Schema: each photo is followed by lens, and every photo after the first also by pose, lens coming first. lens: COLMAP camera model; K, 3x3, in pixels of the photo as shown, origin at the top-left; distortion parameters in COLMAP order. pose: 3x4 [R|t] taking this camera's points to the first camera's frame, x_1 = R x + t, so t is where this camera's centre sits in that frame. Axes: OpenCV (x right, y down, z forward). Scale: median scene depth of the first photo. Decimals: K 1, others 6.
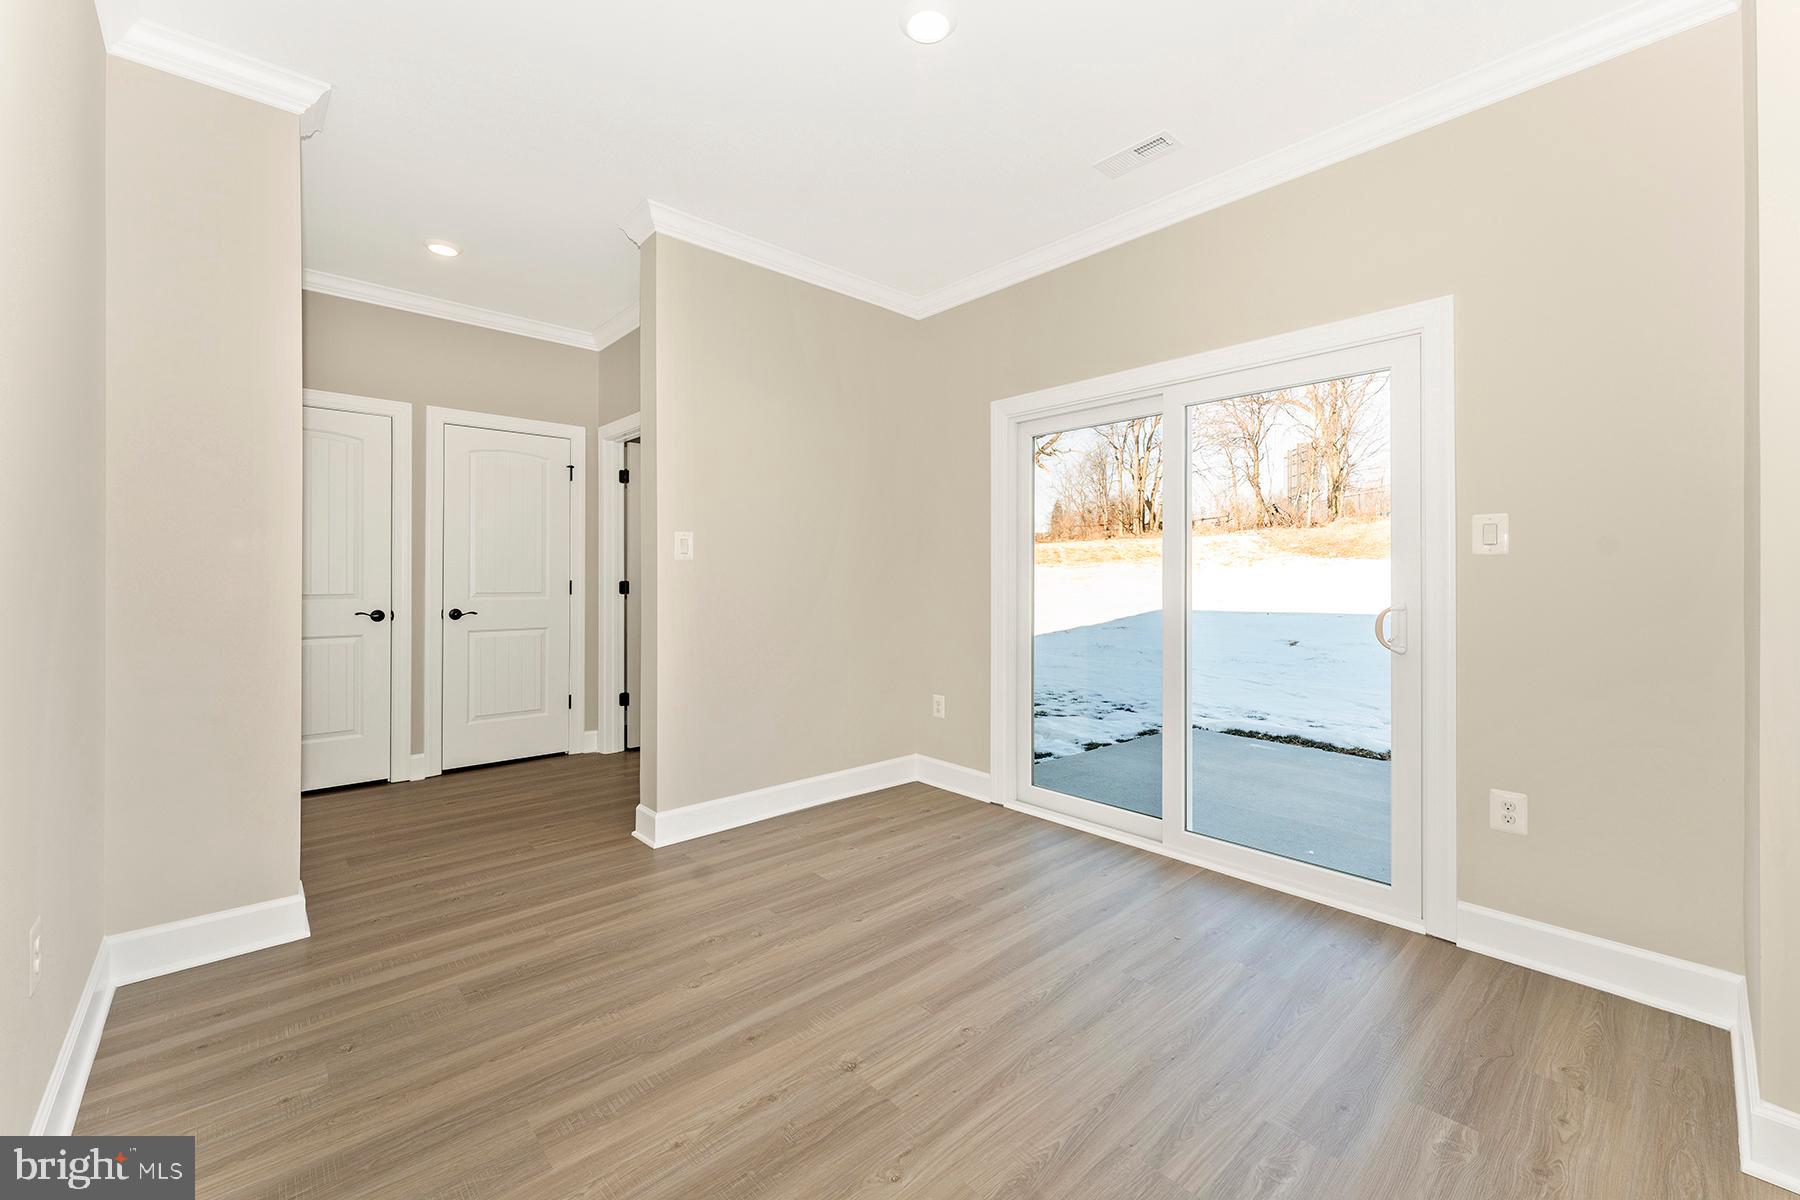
lens RADIAL K [[726.3, 0, 900.4], [0, 726.3, 574.5], [0, 0, 1]] dist [-0.000929, -0.000268]
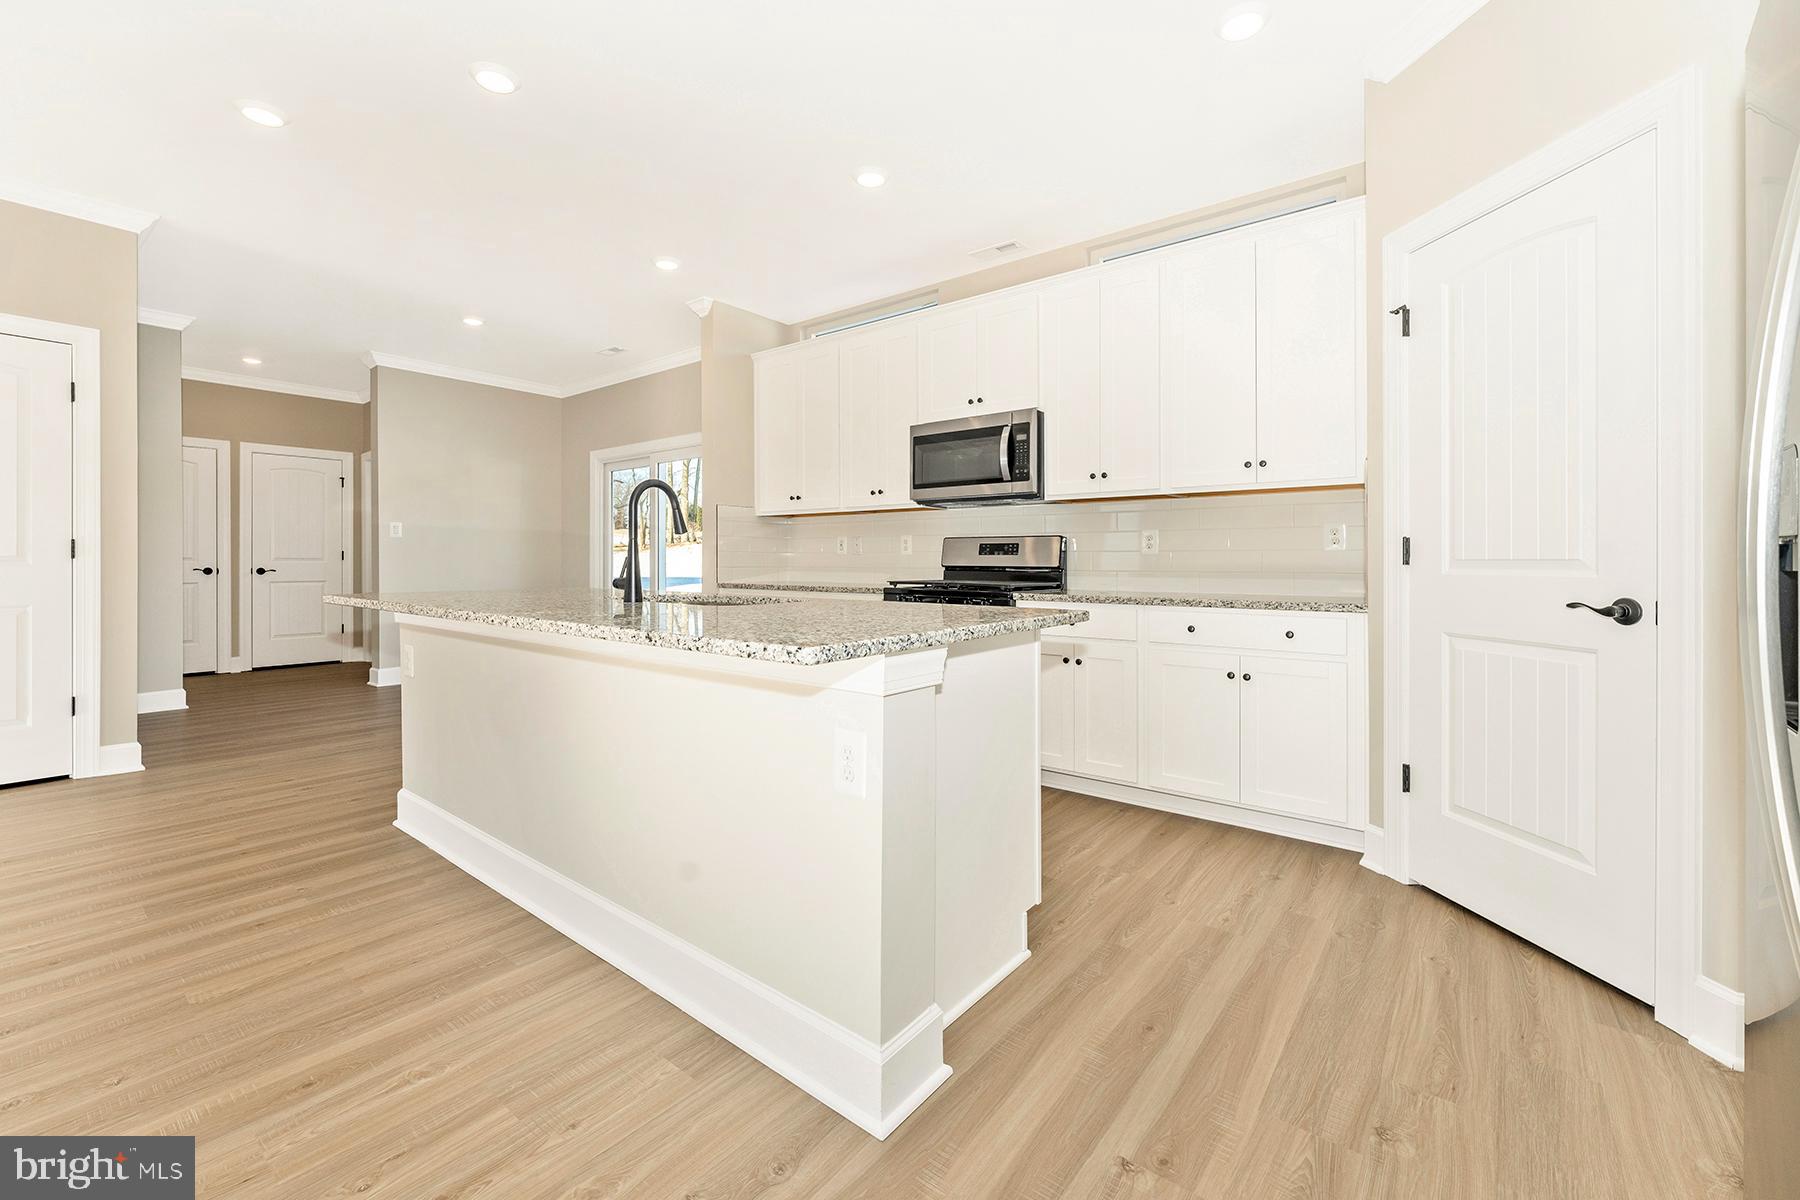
lens RADIAL K [[733.8, 0, 894.7], [0, 733.8, 566.2], [0, 0, 1]] dist [-0.008692, 0.000208]
pose [[0.985662, -0.002050, 0.168718, 0.635135], [0.000264, 0.999944, 0.010607, 0.034283], [-0.168730, -0.010410, 0.985607, -1.054852]]
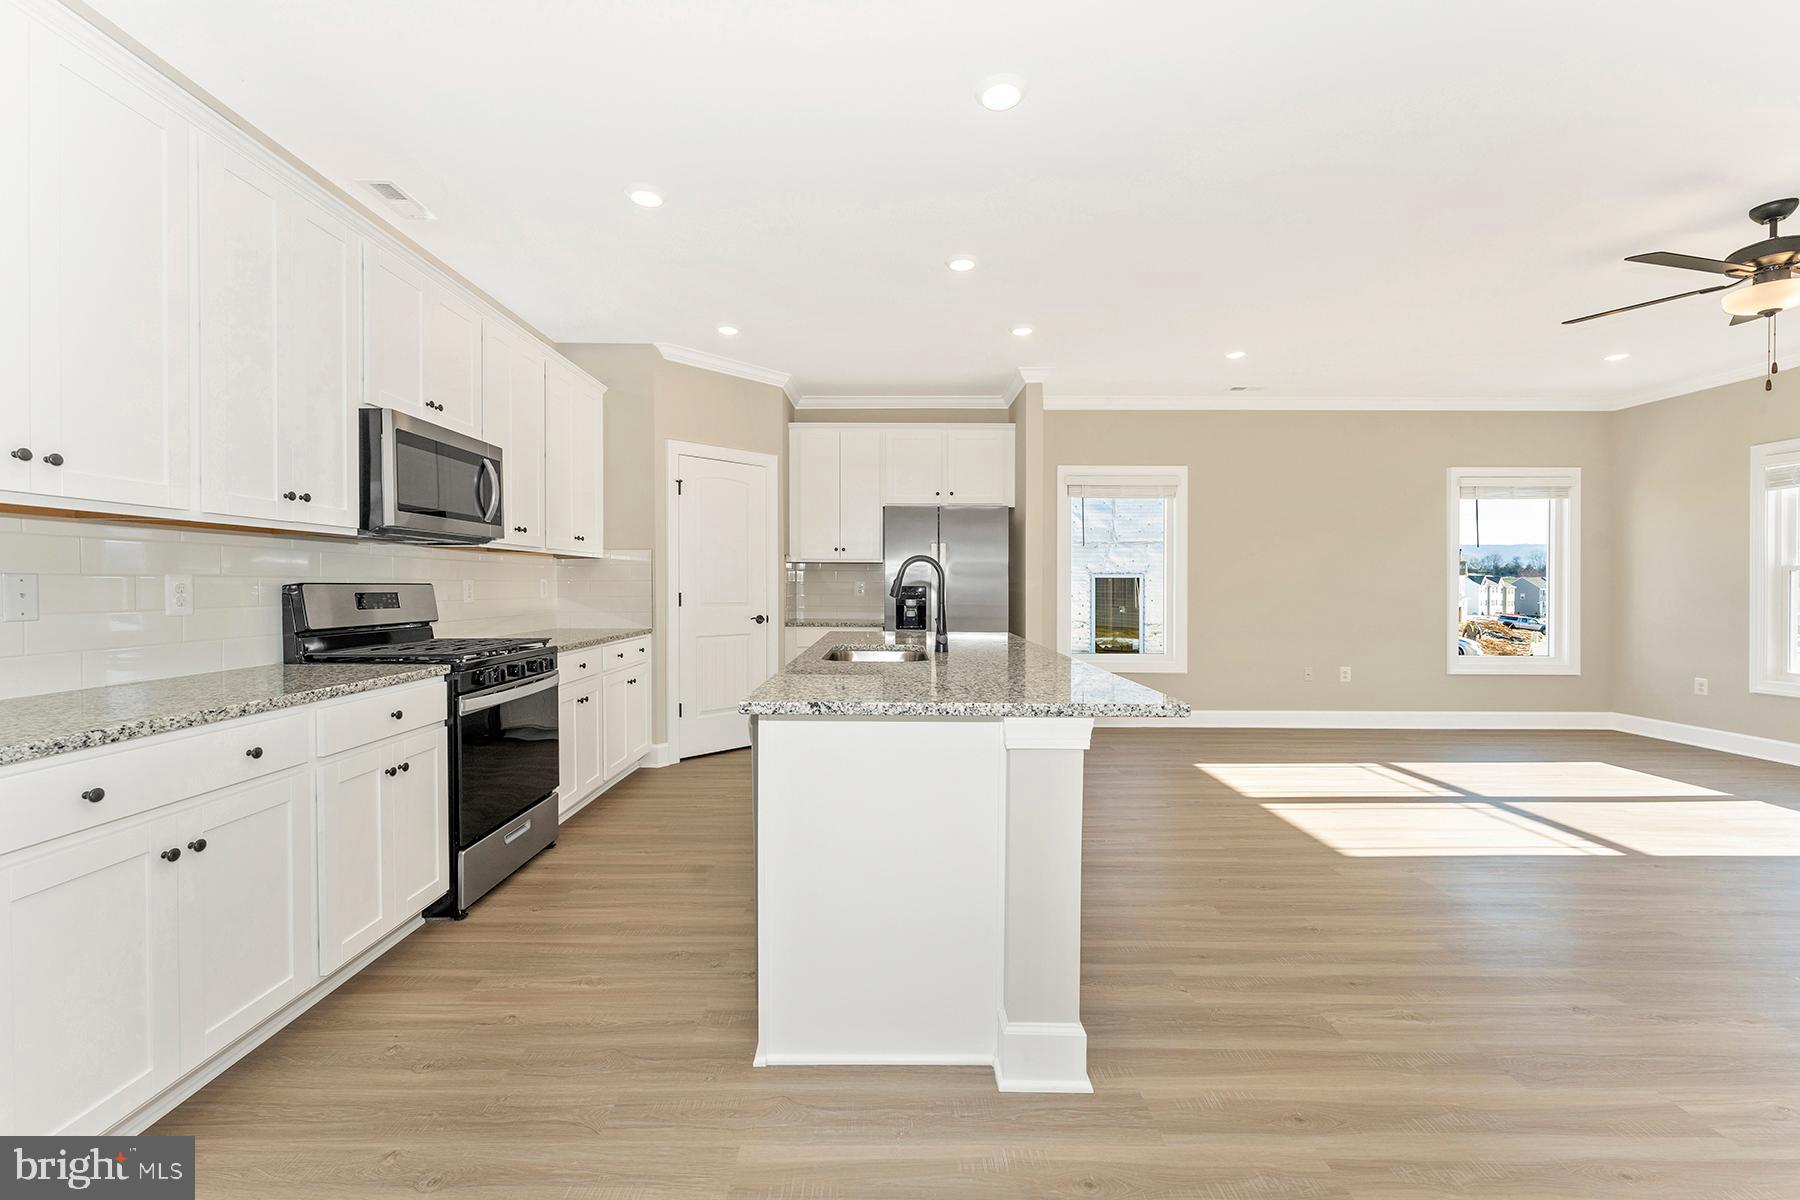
lens RADIAL K [[726.4, 0, 885.9], [0, 726.4, 582.2], [0, 0, 1]] dist [0.000768, -0.000143]
pose [[-0.739804, -0.004235, 0.672809, -0.028037], [-0.008605, 0.999958, -0.003167, -0.006531], [-0.672767, -0.008133, -0.739809, 0.351851]]
